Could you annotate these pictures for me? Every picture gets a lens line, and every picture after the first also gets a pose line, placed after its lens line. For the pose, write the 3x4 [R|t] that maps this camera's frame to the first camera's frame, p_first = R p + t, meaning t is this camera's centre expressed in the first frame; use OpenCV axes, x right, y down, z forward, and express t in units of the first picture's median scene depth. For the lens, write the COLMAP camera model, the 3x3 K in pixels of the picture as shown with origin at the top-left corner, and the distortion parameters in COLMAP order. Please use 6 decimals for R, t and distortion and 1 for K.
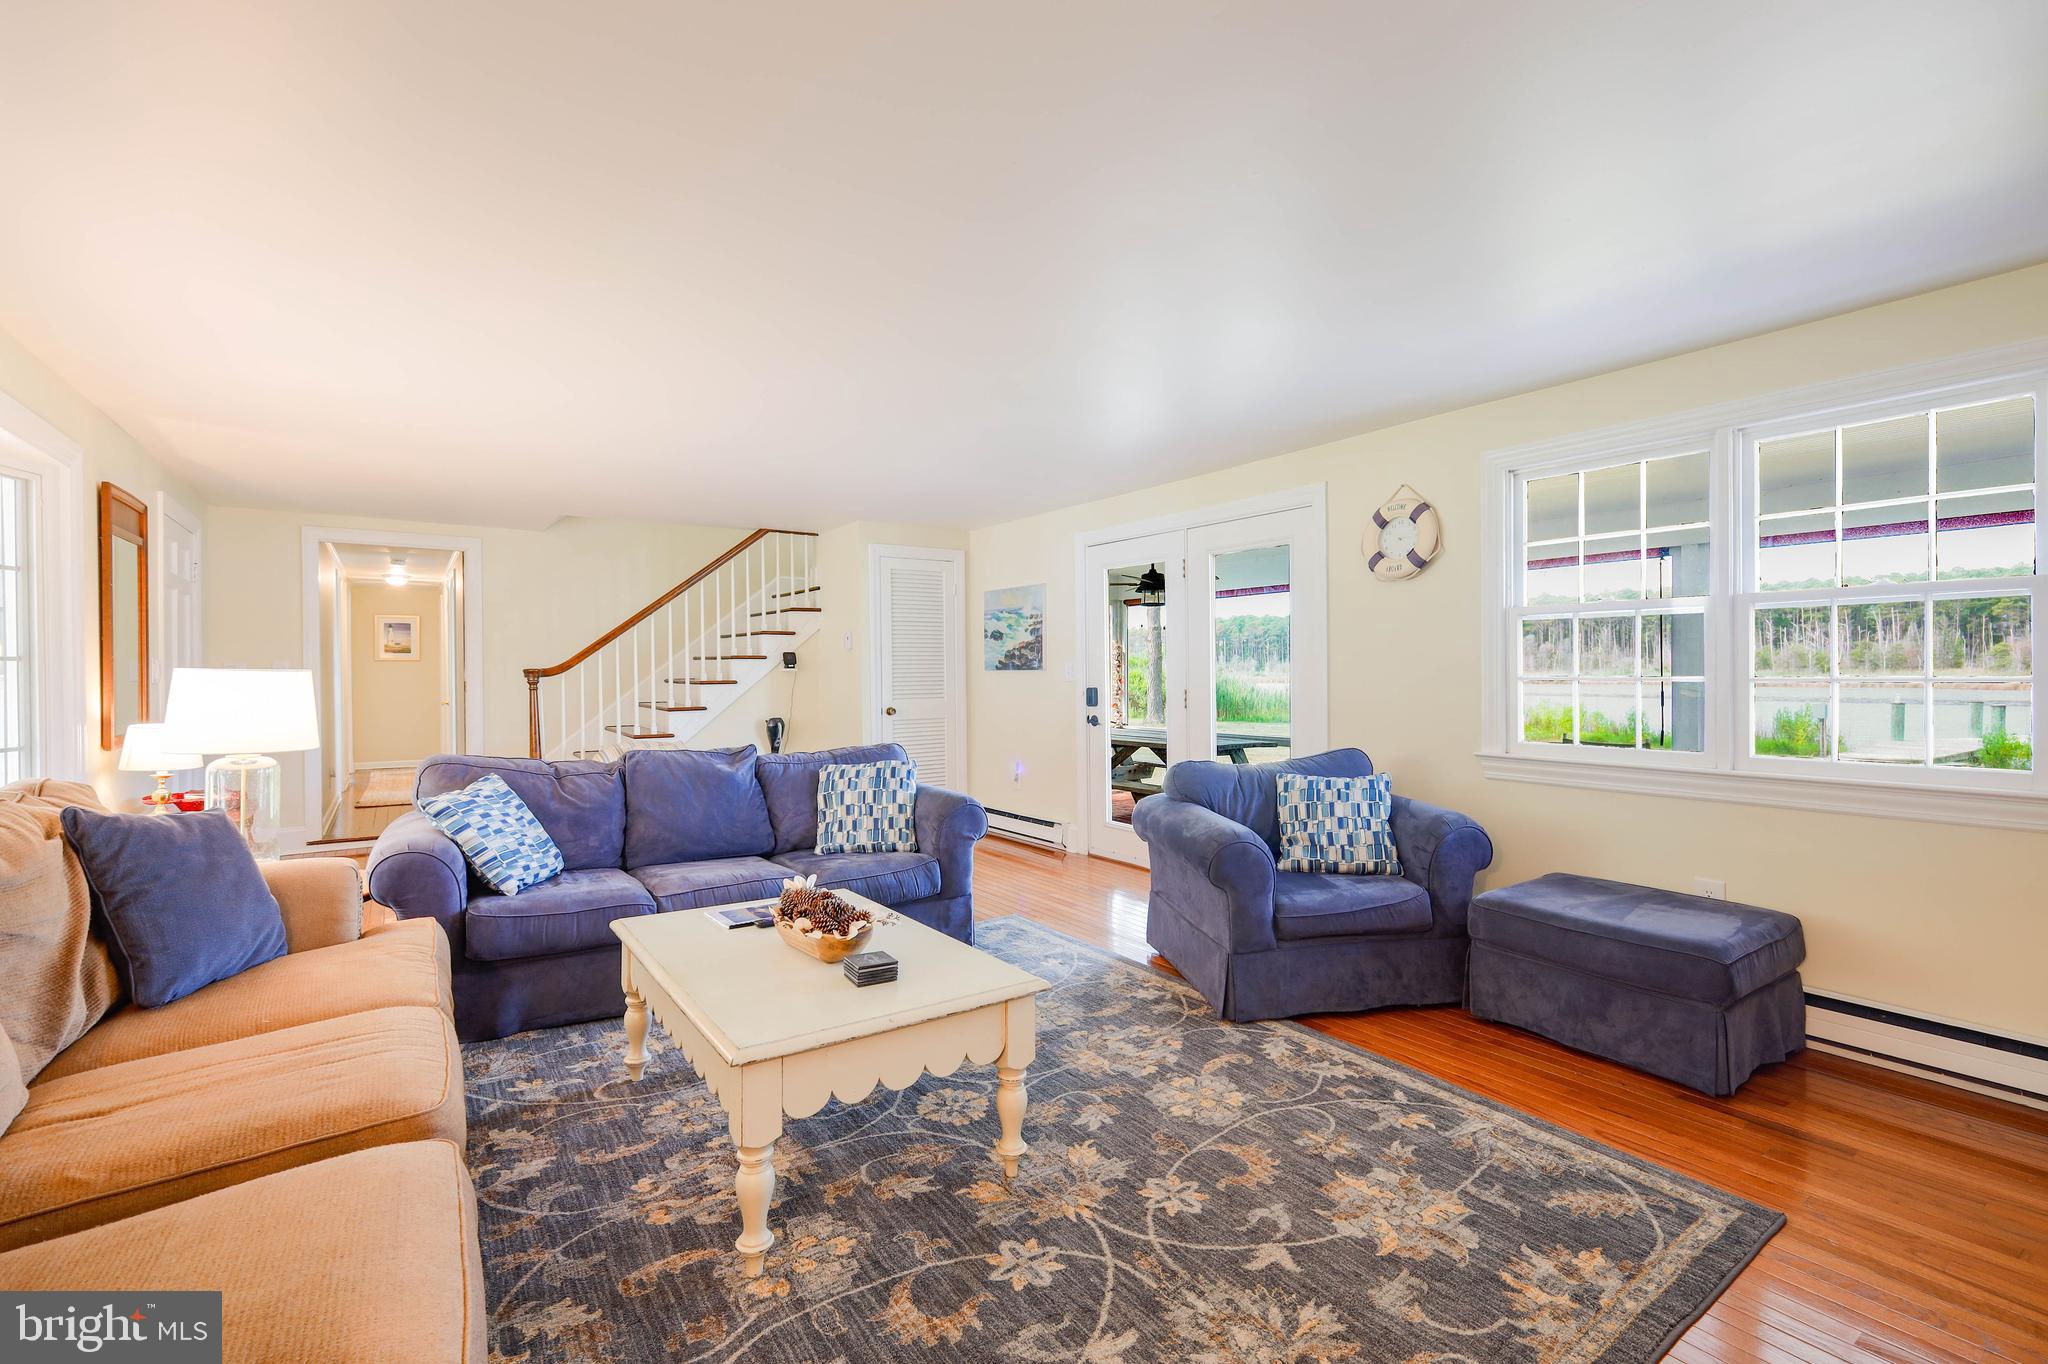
lens RADIAL K [[889.7, 0, 1032.0], [0, 889.7, 676.8], [0, 0, 1]] dist [0.000308, -0.000969]
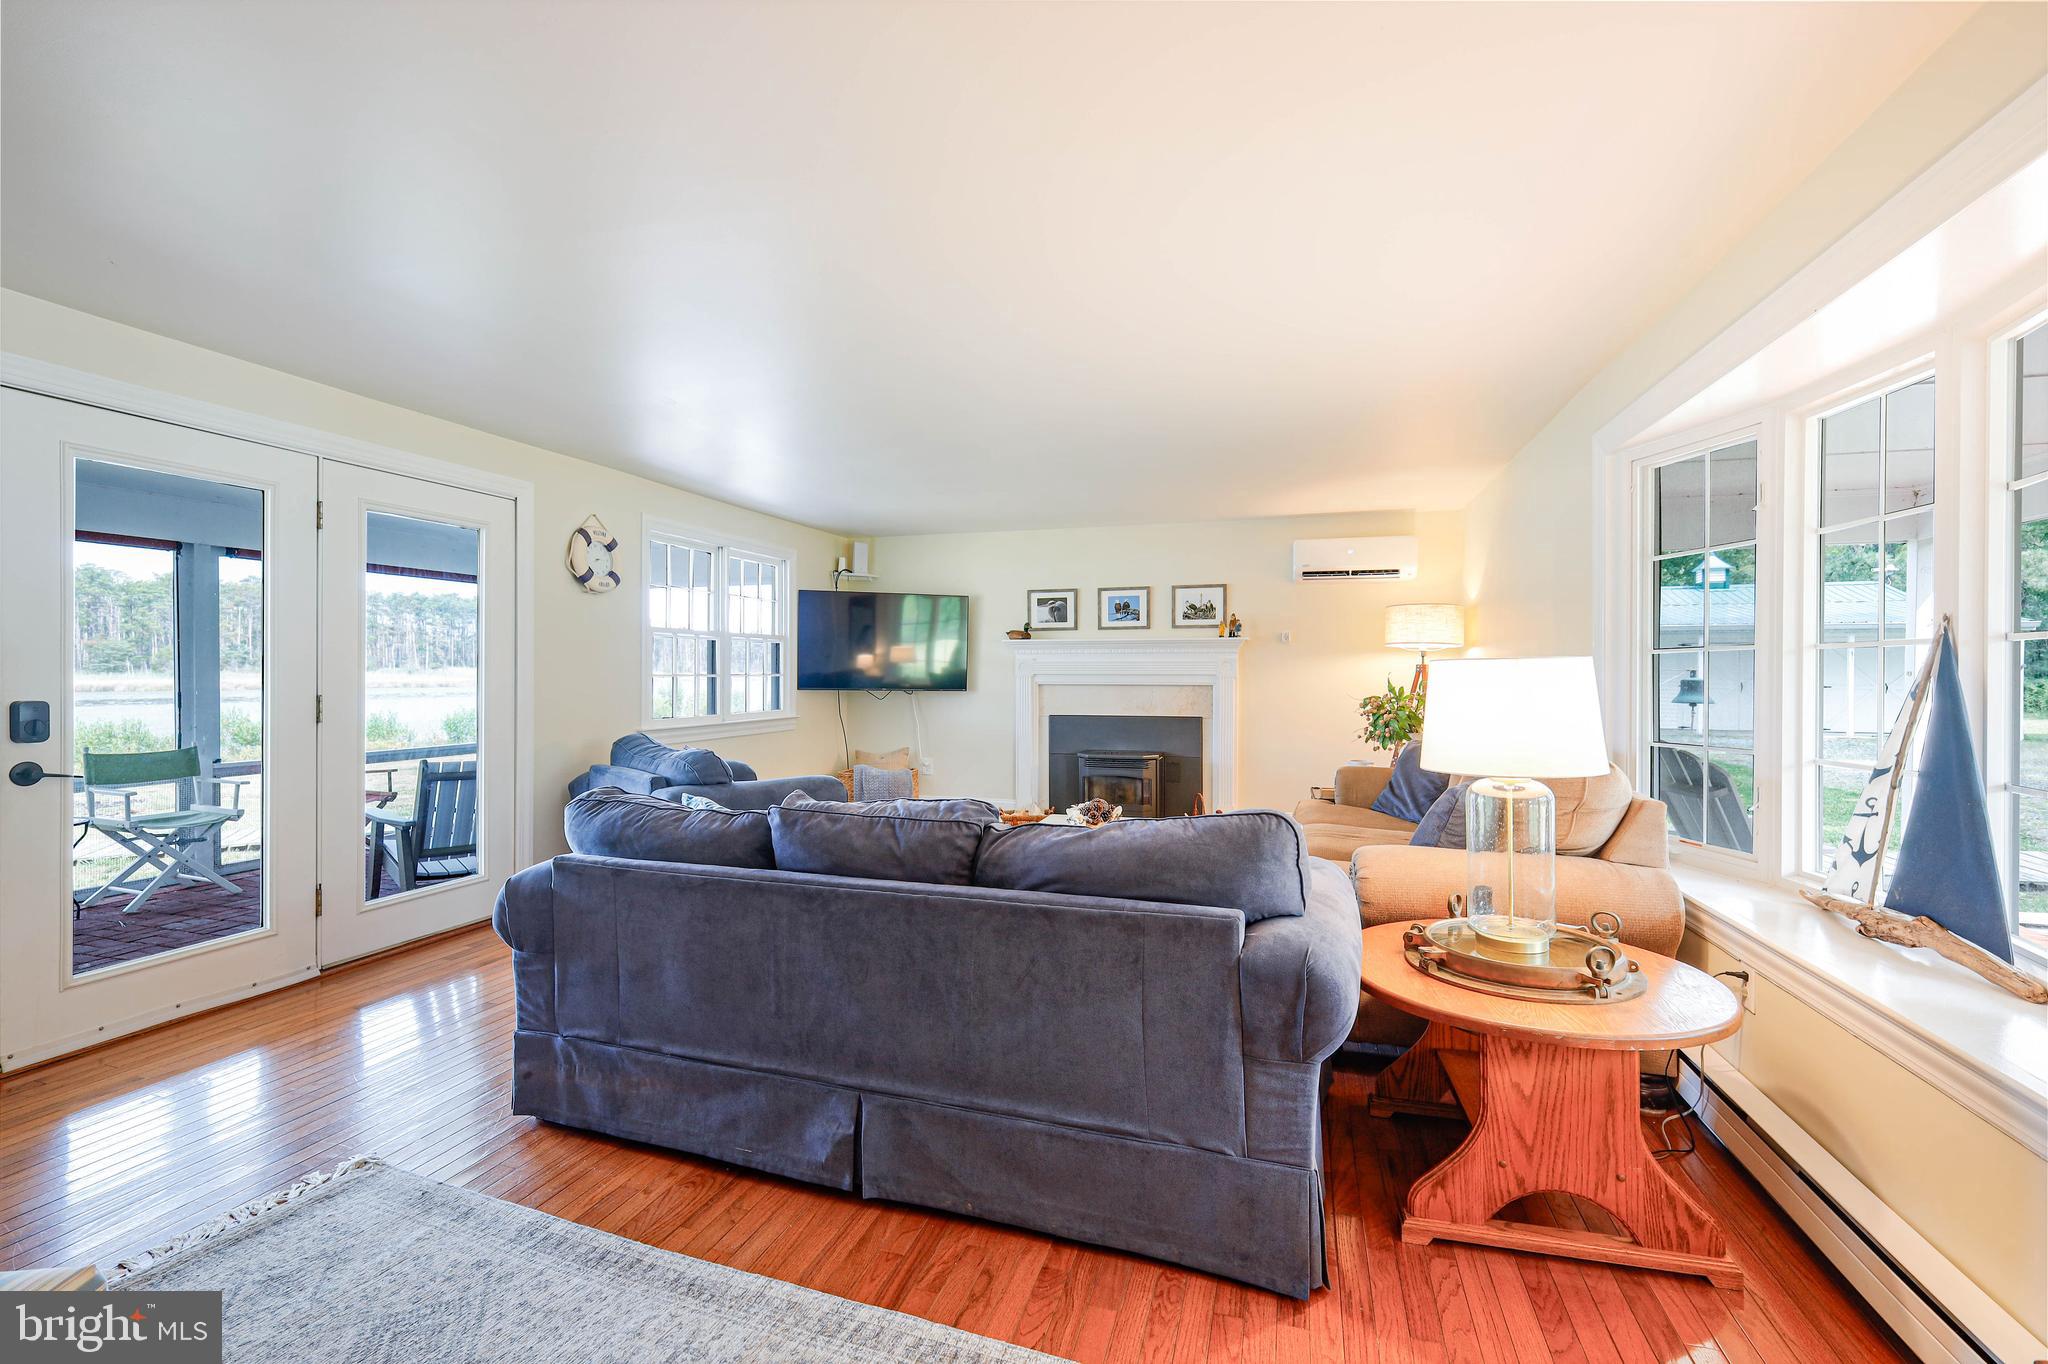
lens RADIAL K [[889.7, 0, 1029.8], [0, 889.7, 672.7], [0, 0, 1]] dist [0.000308, -0.000969]
pose [[-0.617757, -0.001989, 0.786367, -0.706937], [0.001422, 0.999992, 0.003646, -0.004280], [-0.786368, 0.003370, -0.617749, 0.982211]]
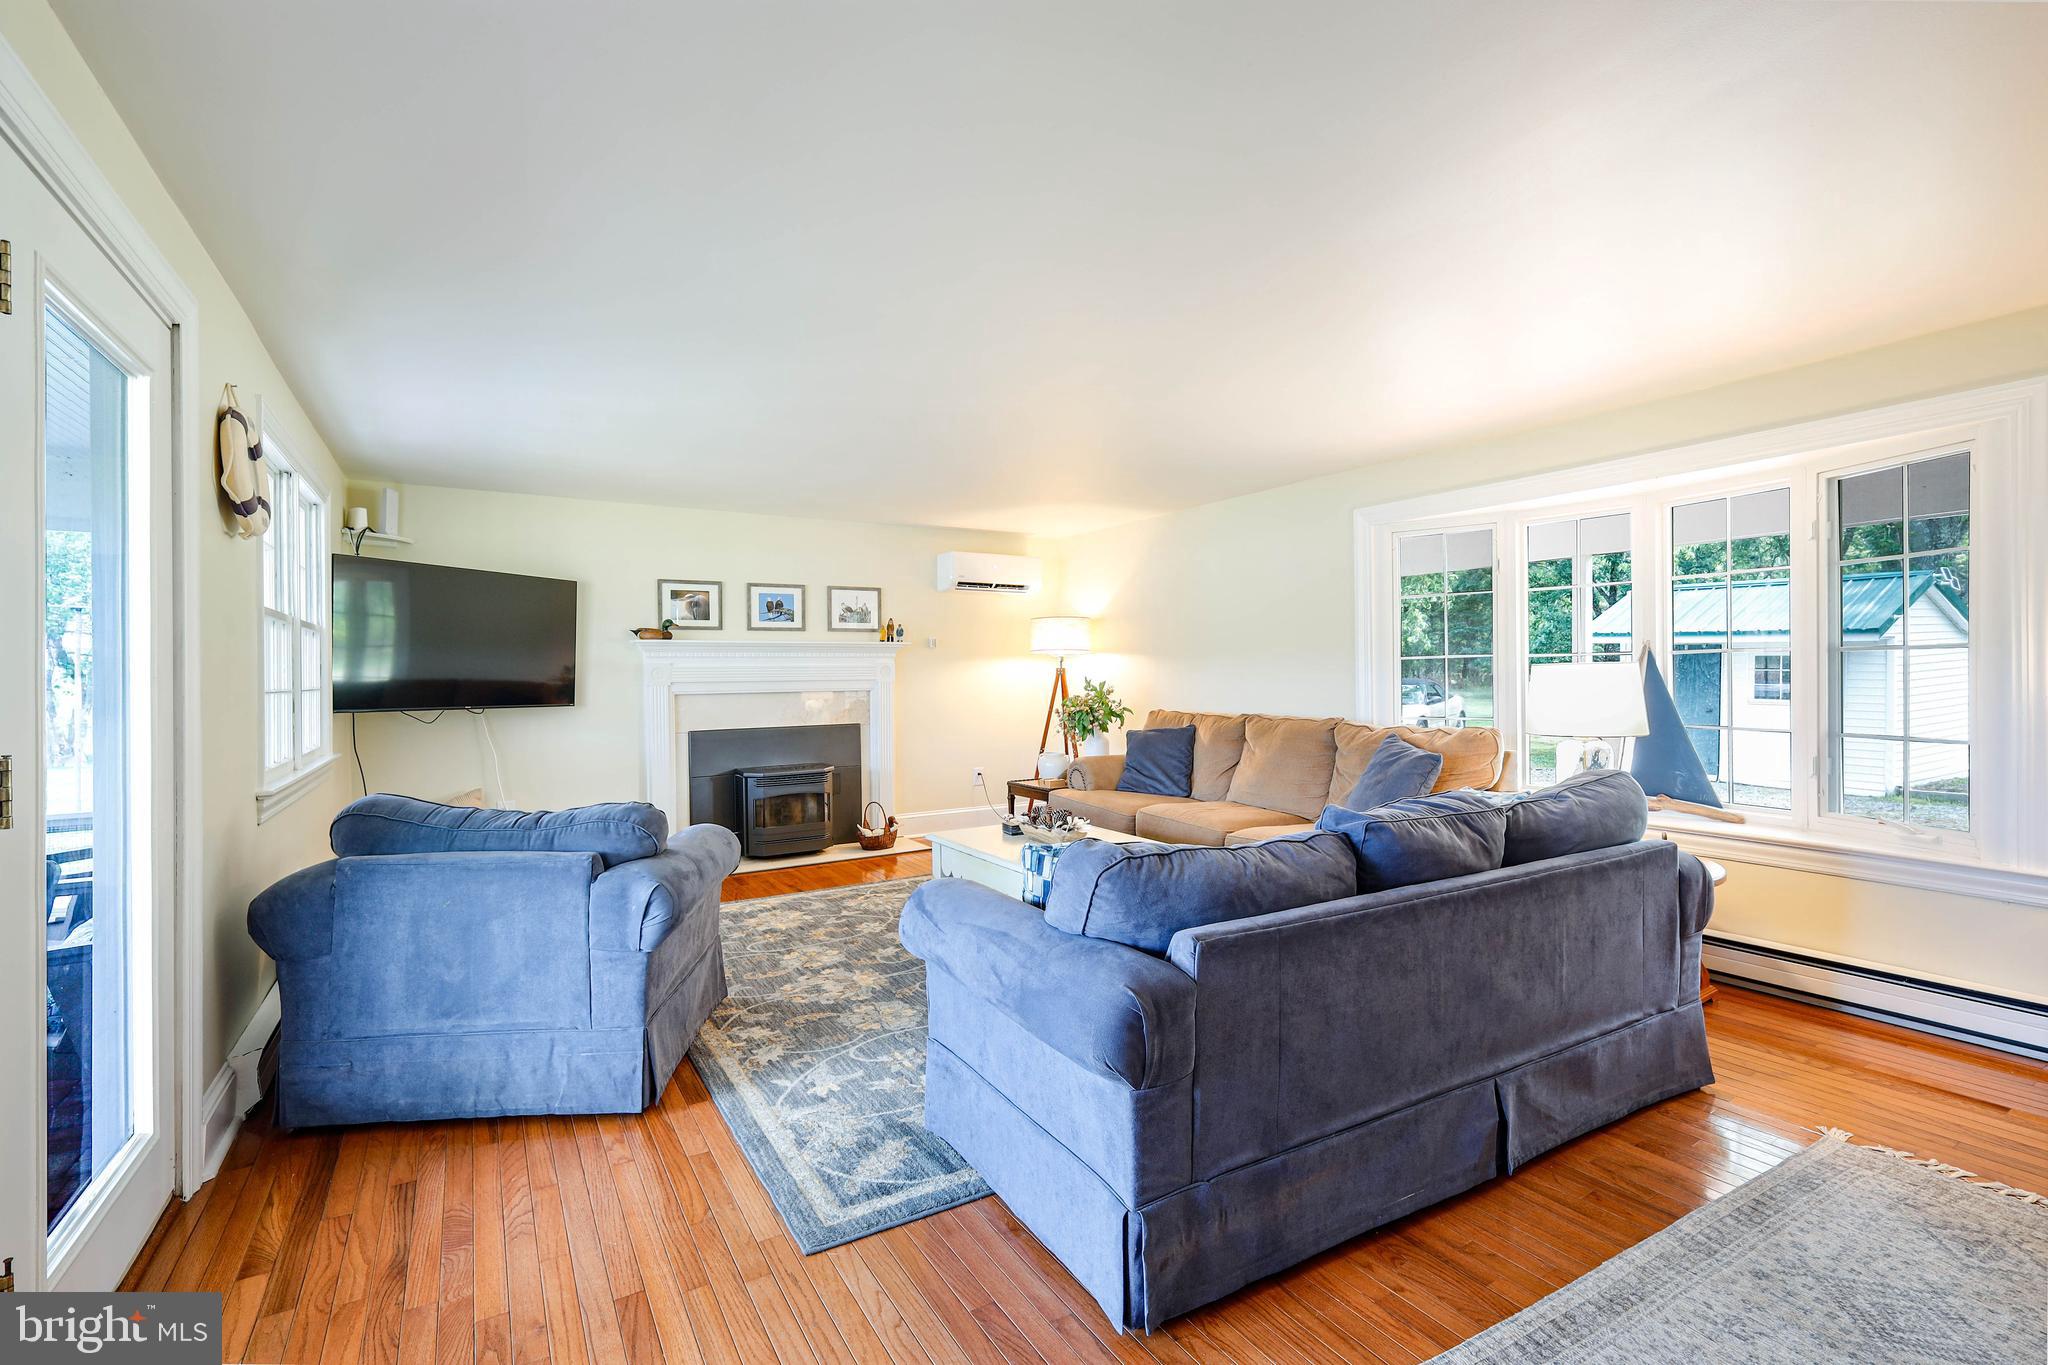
lens RADIAL K [[889.7, 0, 1019.6], [0, 889.7, 675.7], [0, 0, 1]] dist [0.000308, -0.000969]
pose [[-0.997957, 0.010183, 0.063077, -0.131890], [0.010598, 0.999924, 0.006239, -0.007702], [-0.063009, 0.006894, -0.997989, 1.232302]]
